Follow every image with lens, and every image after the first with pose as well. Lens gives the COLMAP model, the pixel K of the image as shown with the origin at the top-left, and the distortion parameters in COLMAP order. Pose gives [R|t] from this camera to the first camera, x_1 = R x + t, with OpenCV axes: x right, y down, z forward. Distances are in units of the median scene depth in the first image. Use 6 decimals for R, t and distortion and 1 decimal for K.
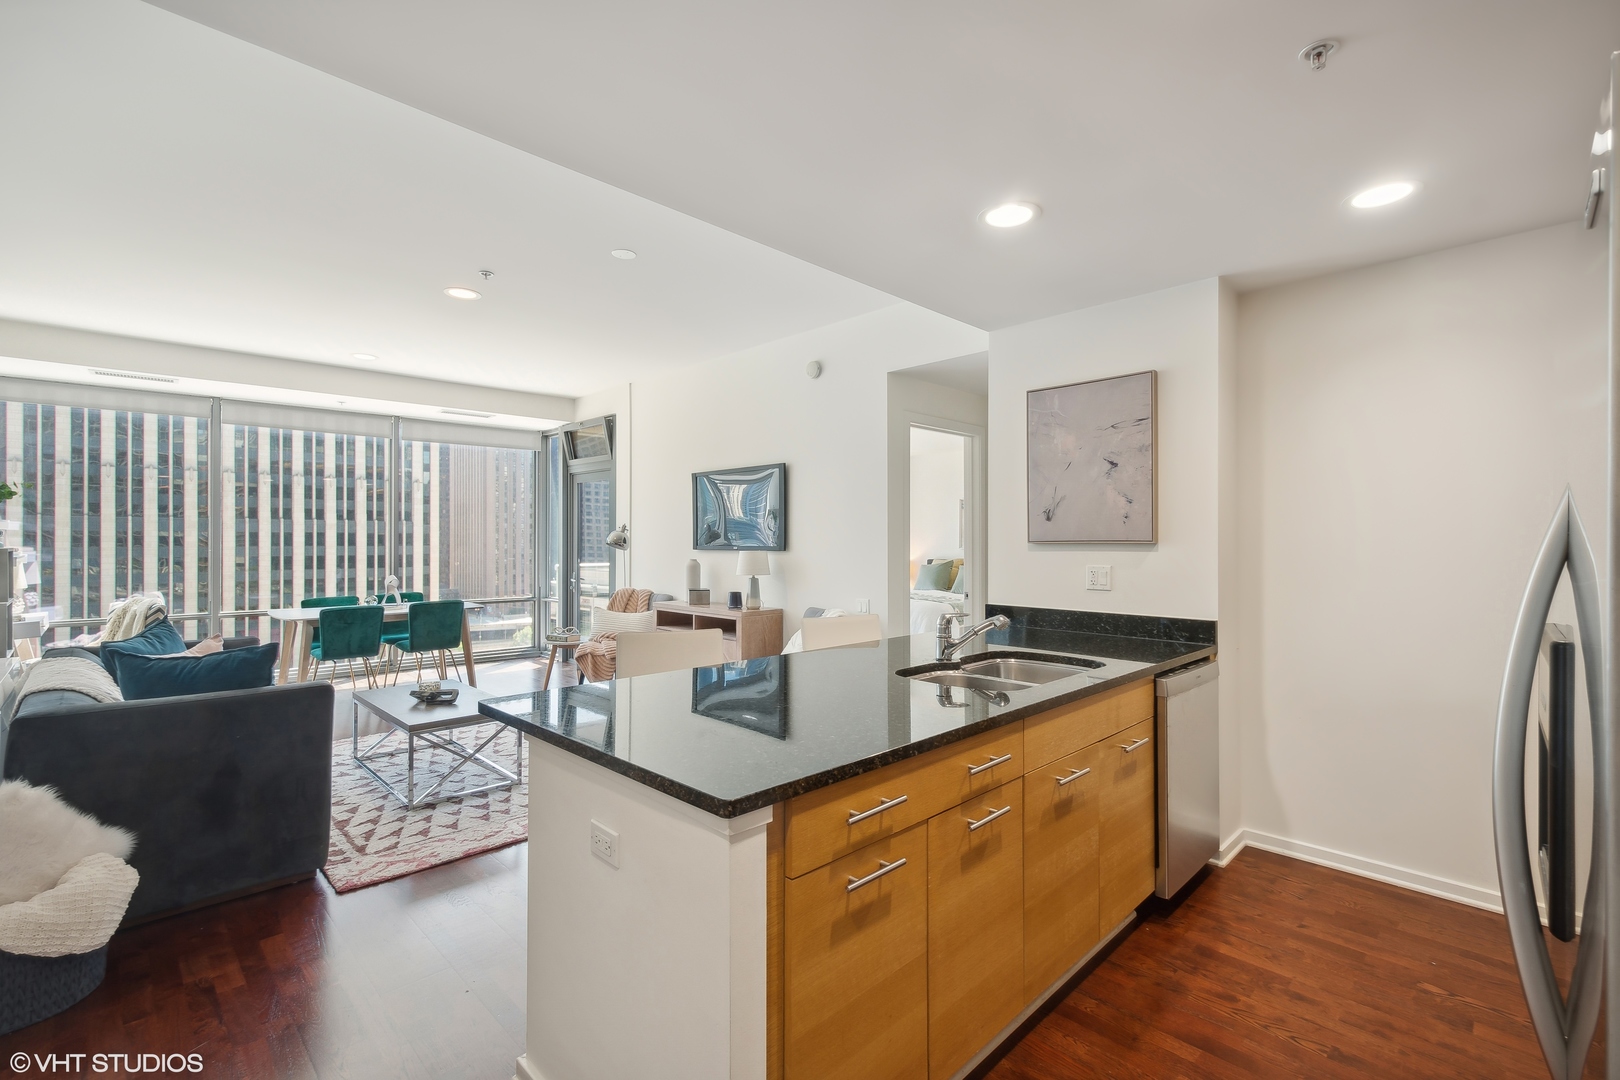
lens RADIAL K [[720.1, 0, 813.4], [0, 720.1, 532.4], [0, 0, 1]] dist [0.014596, -0.000461]
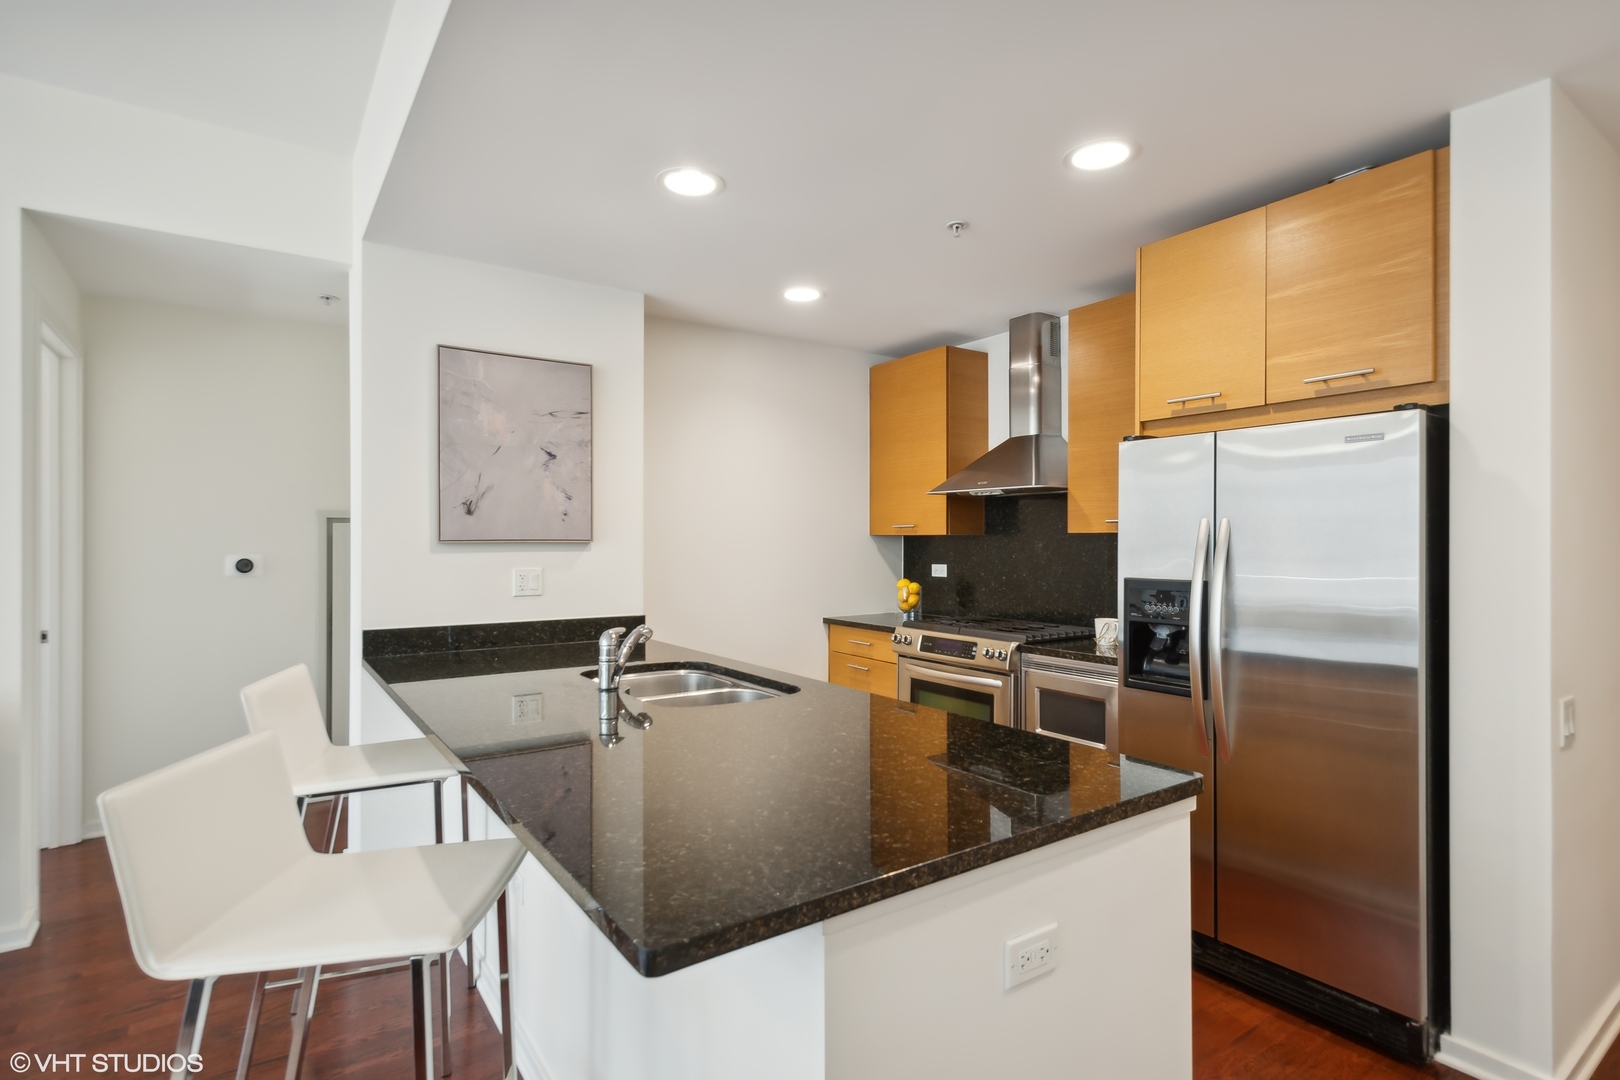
lens RADIAL K [[778.1, 0, 810.0], [0, 778.1, 540.0], [0, 0, 1]] dist [0.001811, 0.000354]
pose [[0.162525, 0.002787, 0.986700, -0.496423], [-0.010282, 0.999947, -0.001131, 0.009419], [-0.986651, -0.009961, 0.162545, 0.520554]]
